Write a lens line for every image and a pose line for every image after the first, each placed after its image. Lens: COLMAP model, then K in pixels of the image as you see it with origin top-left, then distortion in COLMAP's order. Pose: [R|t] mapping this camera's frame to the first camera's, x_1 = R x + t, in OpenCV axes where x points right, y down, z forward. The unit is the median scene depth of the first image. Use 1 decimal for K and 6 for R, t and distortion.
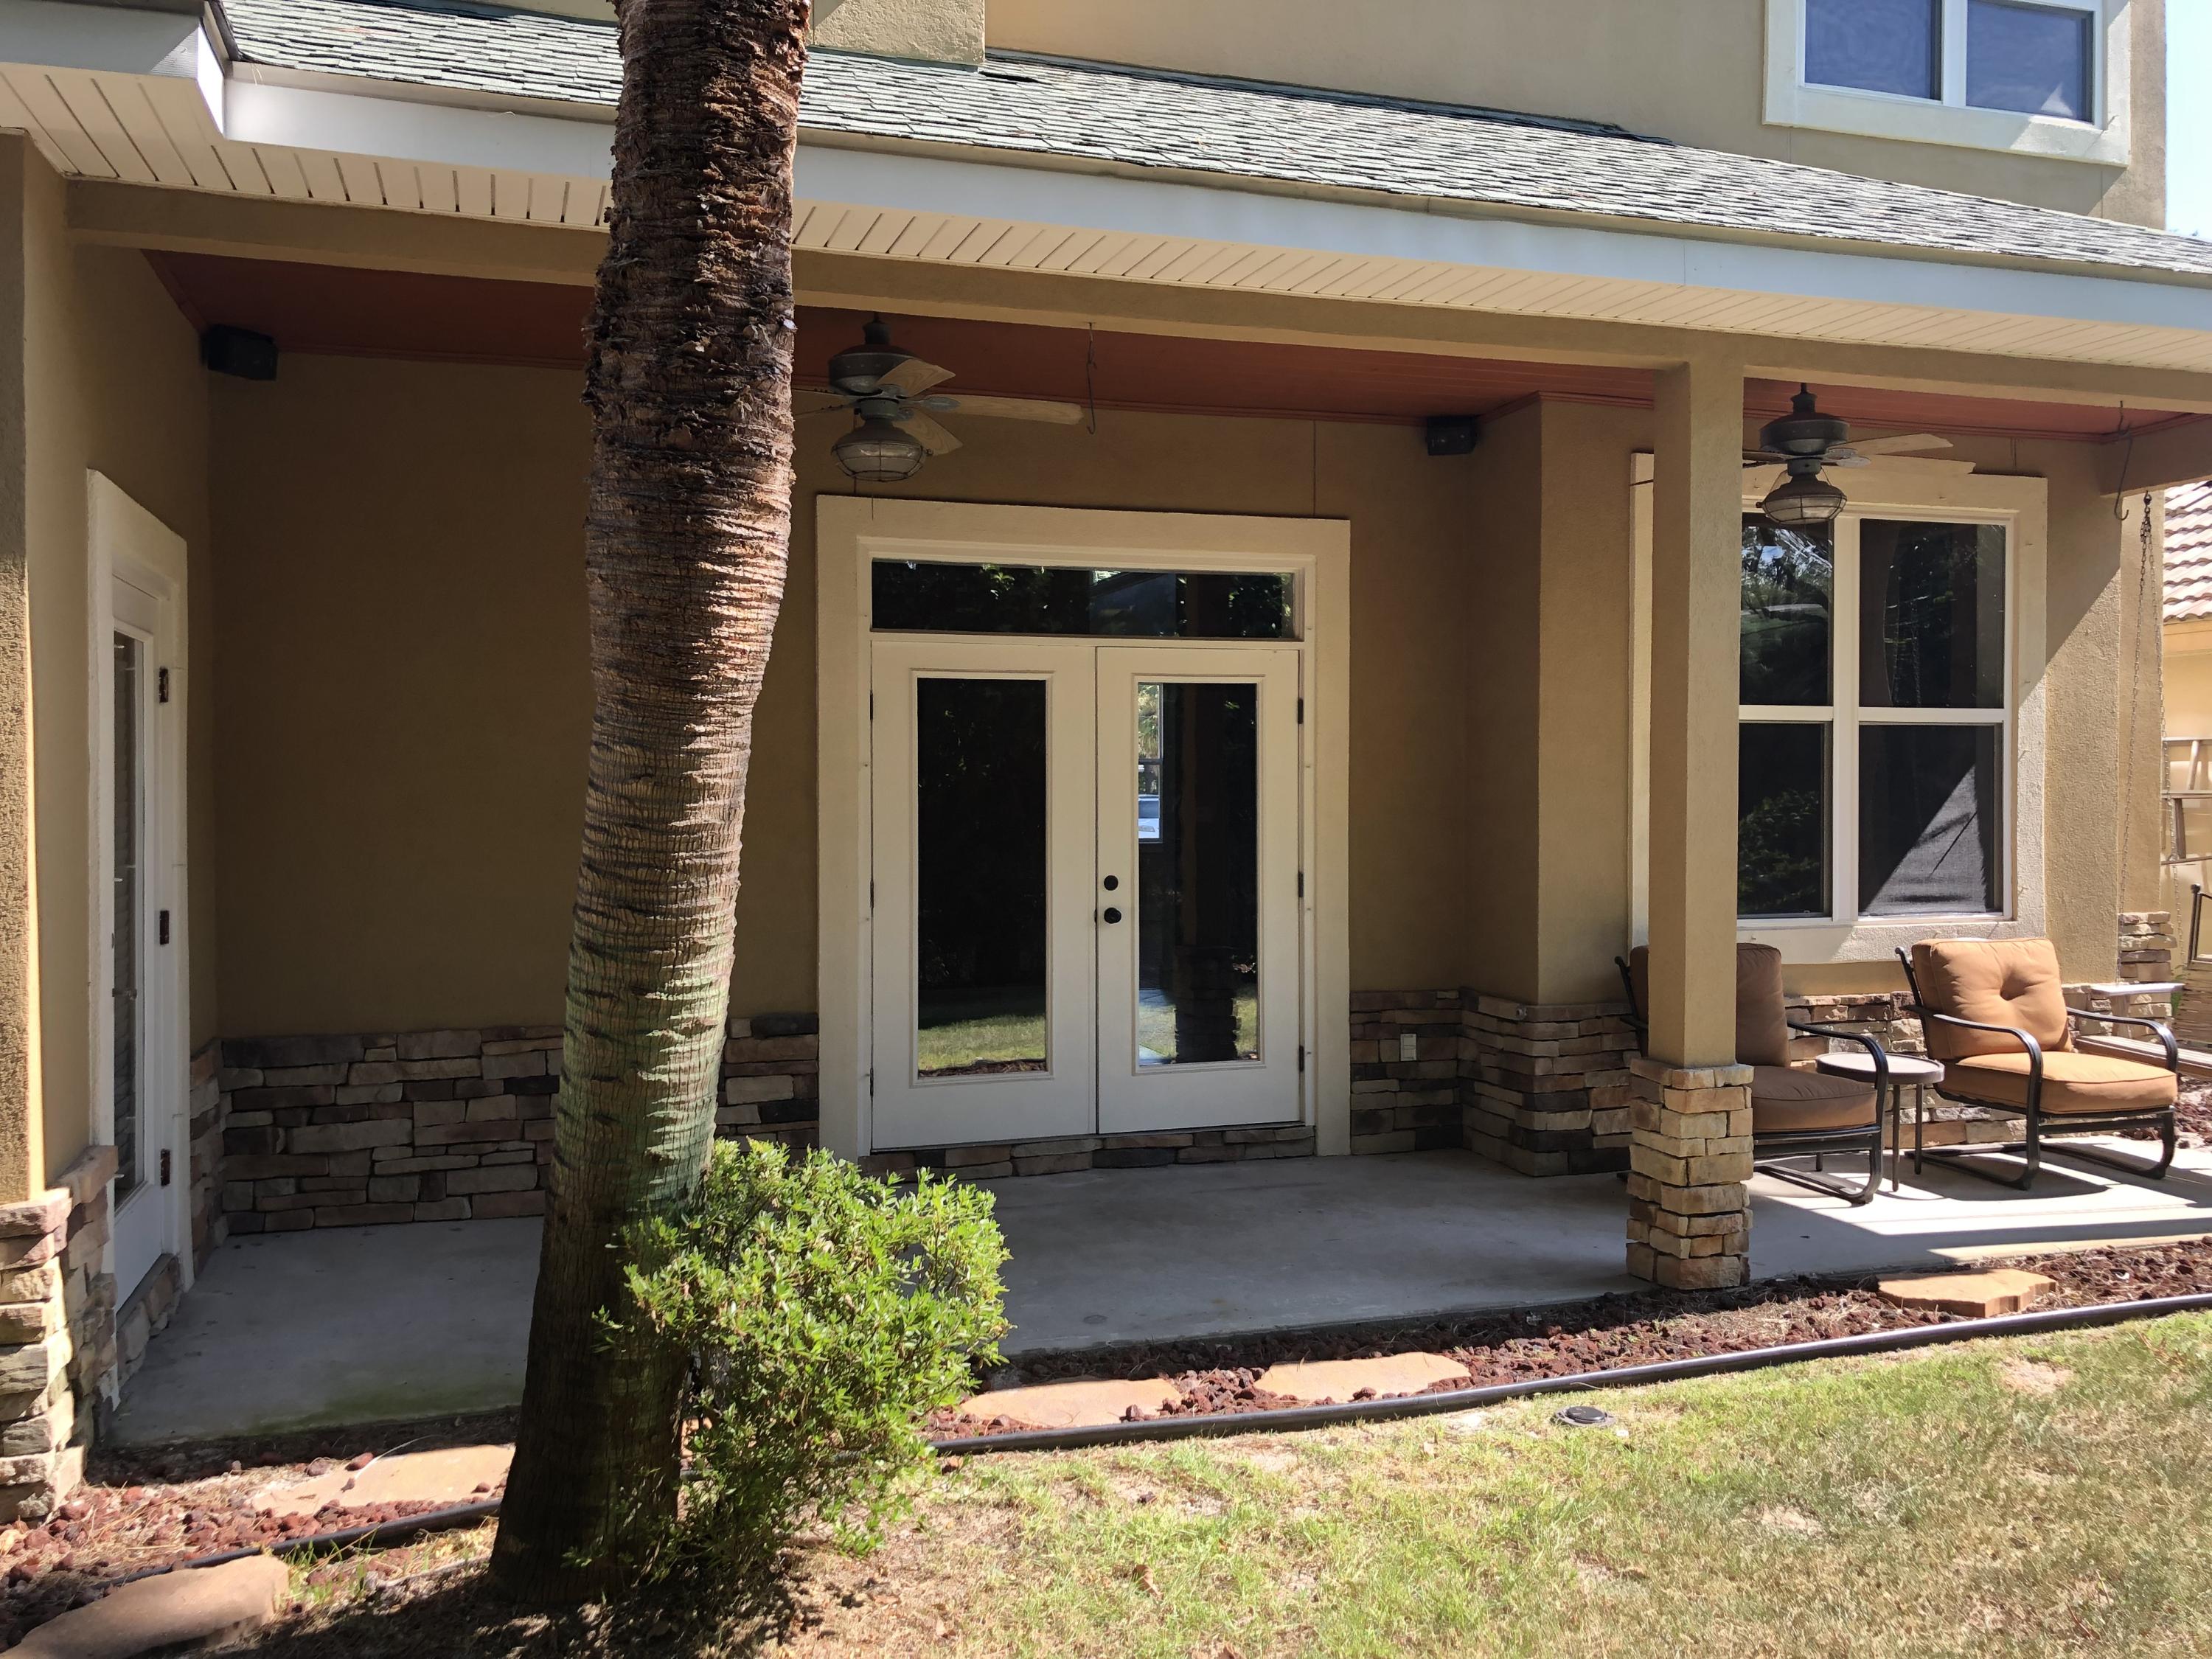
lens RADIAL K [[1782.7, 0, 1097.7], [0, 1782.7, 813.7], [0, 0, 1]] dist [0.010034, 0.000554]
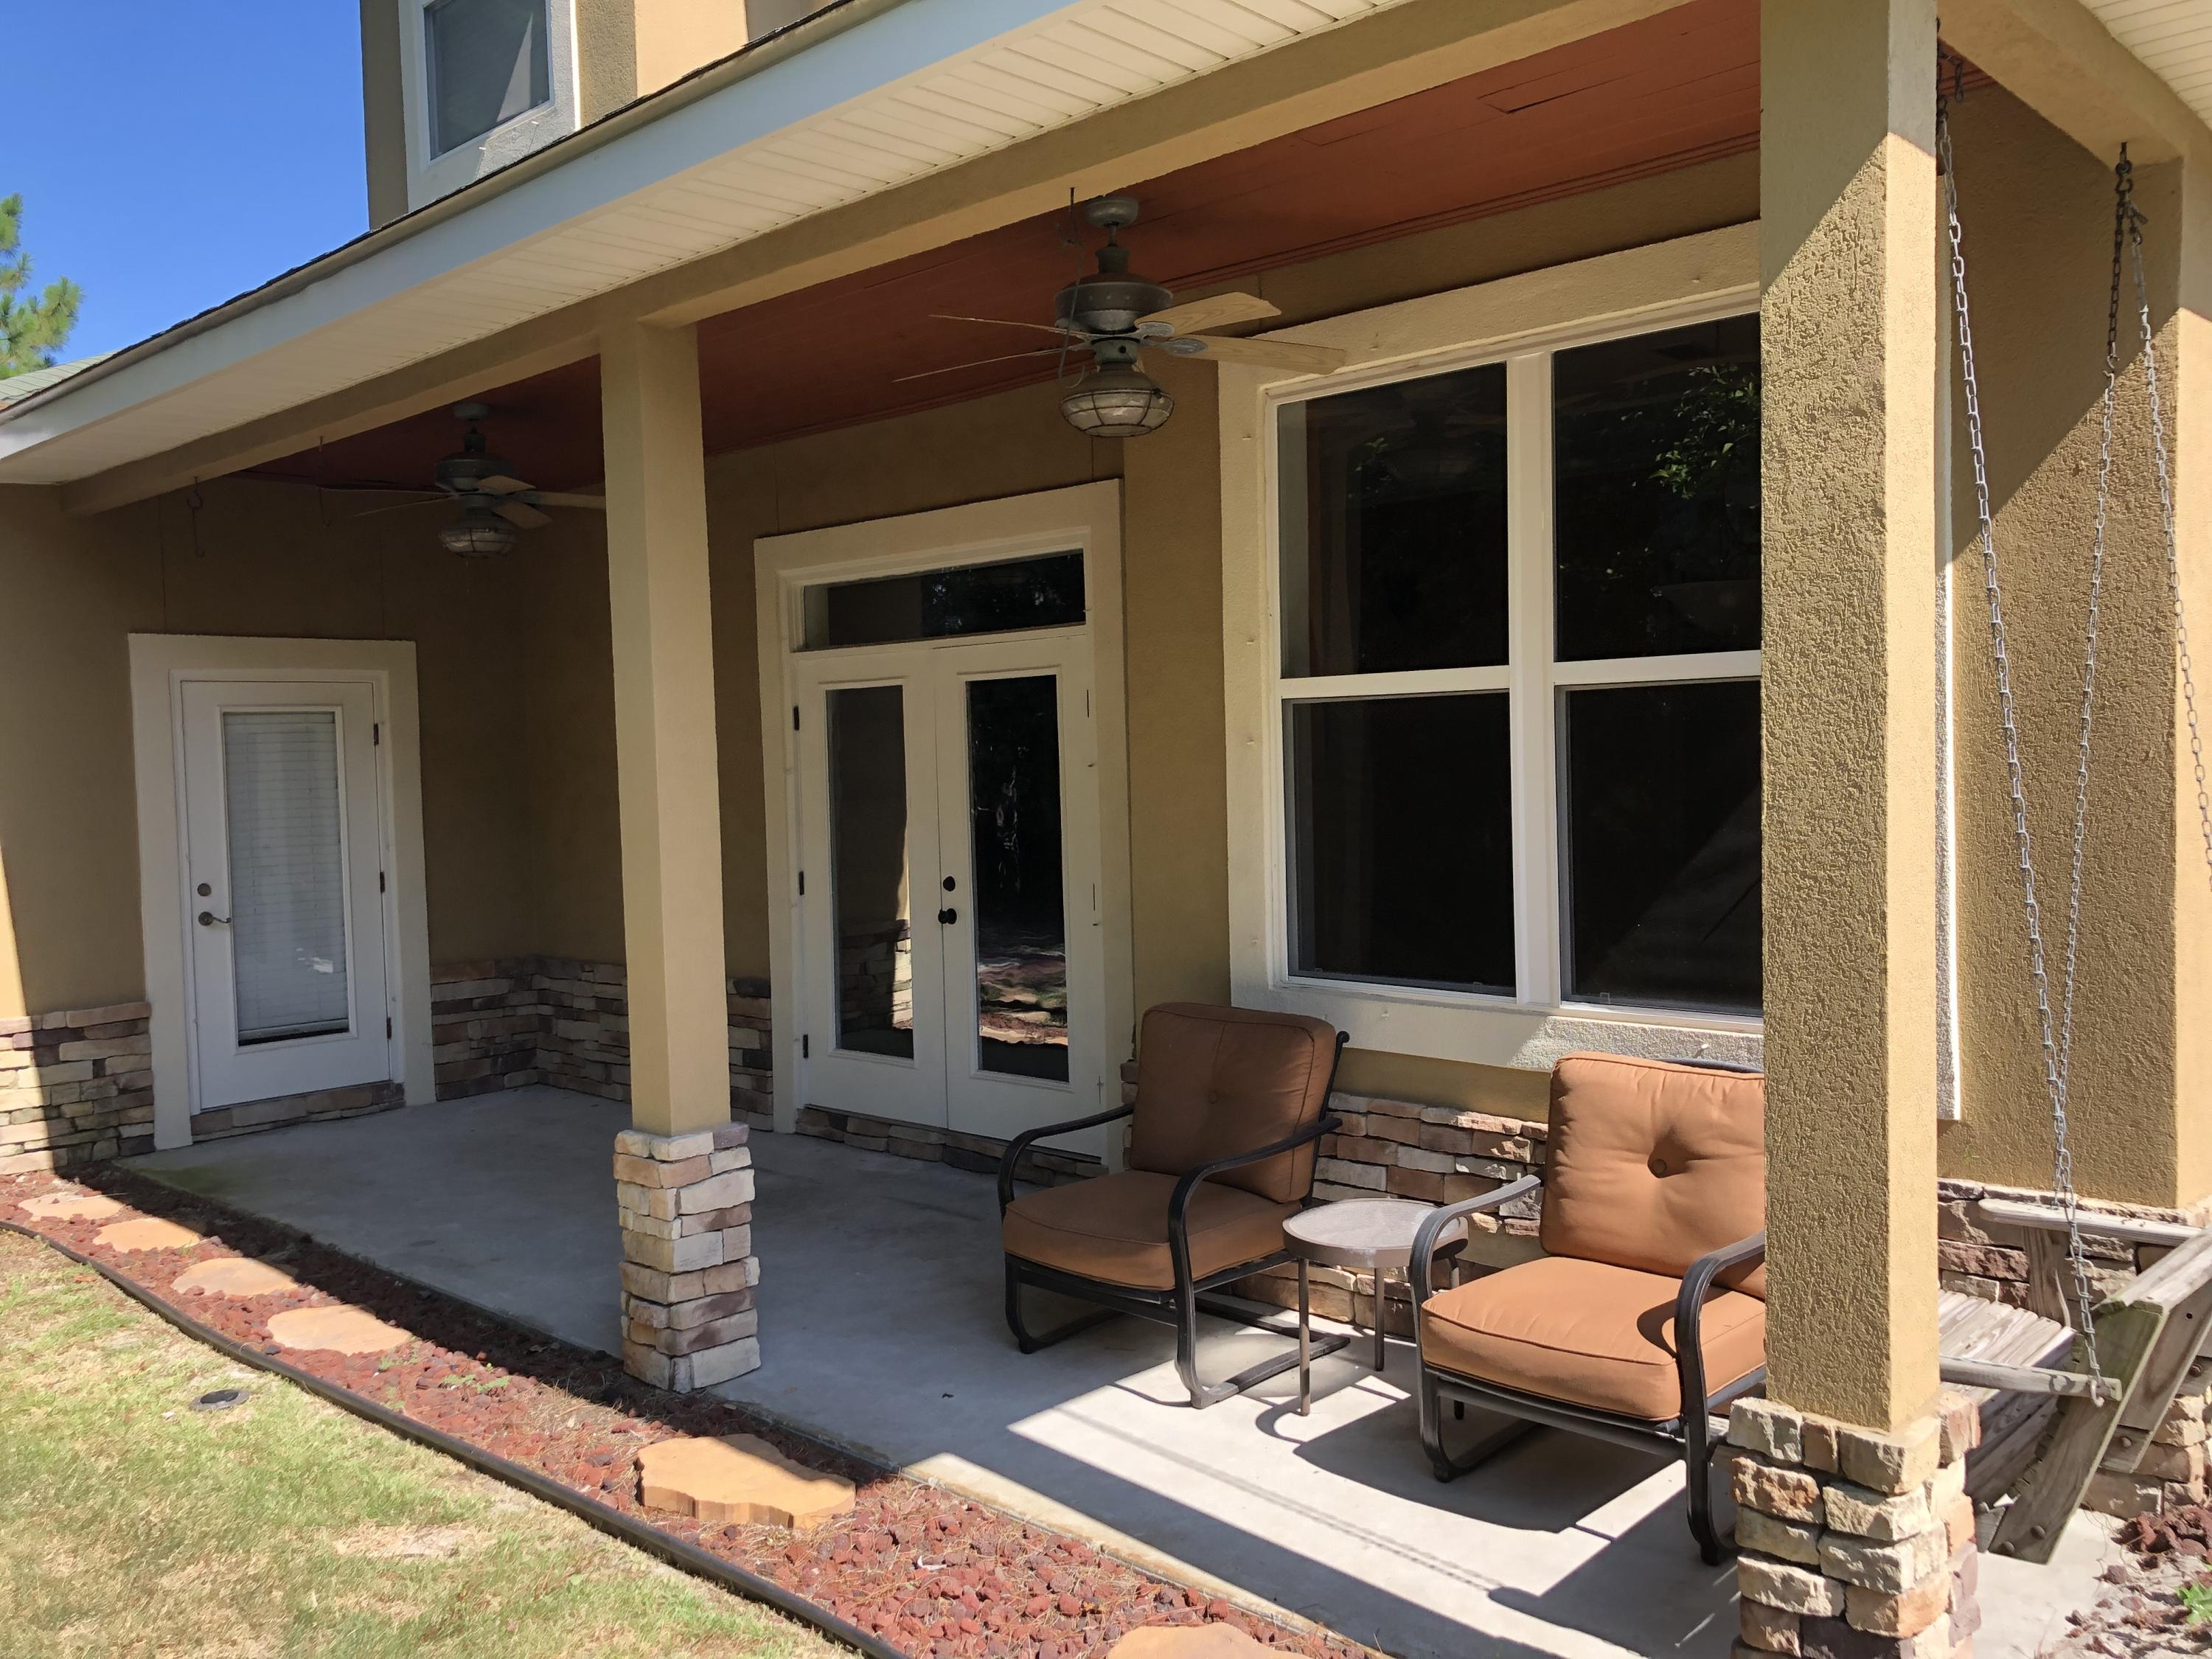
lens RADIAL K [[1782.7, 0, 1106.7], [0, 1782.7, 825.3], [0, 0, 1]] dist [0.010034, 0.000554]
pose [[0.488020, 0.024905, -0.872477, 0.932101], [0.013992, 0.999241, 0.036350, -0.029379], [0.872720, -0.029948, 0.487302, 0.592825]]
